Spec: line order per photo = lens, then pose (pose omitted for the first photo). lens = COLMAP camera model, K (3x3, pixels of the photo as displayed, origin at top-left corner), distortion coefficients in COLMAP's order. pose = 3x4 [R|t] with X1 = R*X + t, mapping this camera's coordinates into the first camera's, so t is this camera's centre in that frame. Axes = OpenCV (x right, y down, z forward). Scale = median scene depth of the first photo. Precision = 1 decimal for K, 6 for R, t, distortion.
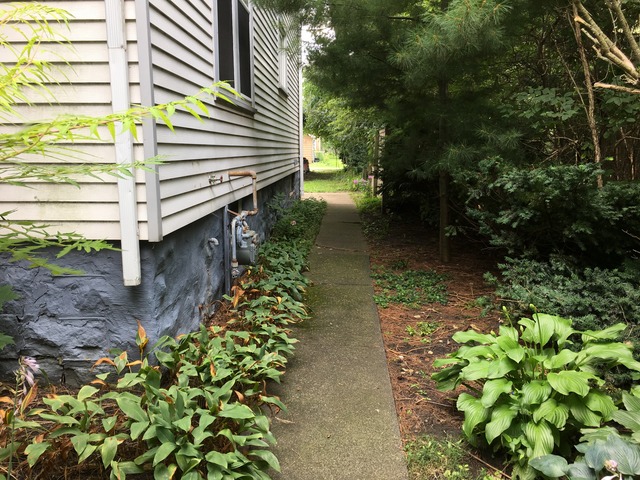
lens RADIAL K [[551.3, 0, 320.0], [0, 551.3, 240.0], [0, 0, 1]] dist [0.065199, -0.072076]
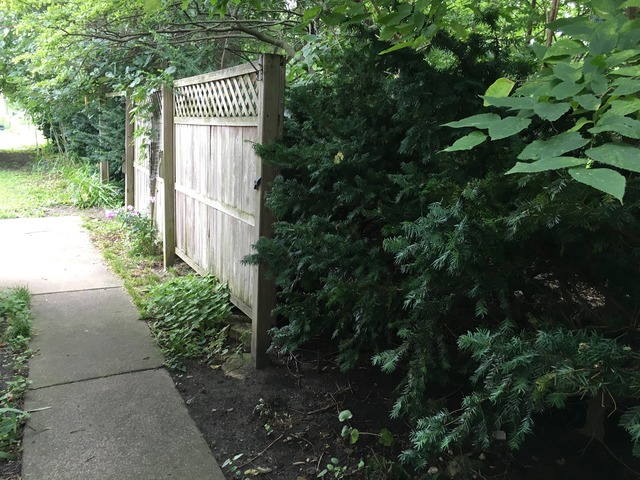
lens RADIAL K [[551.3, 0, 320.0], [0, 551.3, 240.0], [0, 0, 1]] dist [0.065199, -0.072076]
pose [[0.875419, -0.050075, 0.480764, 0.003255], [0.025772, 0.998040, 0.057025, -0.055623], [-0.482677, -0.037530, 0.874994, 0.317122]]
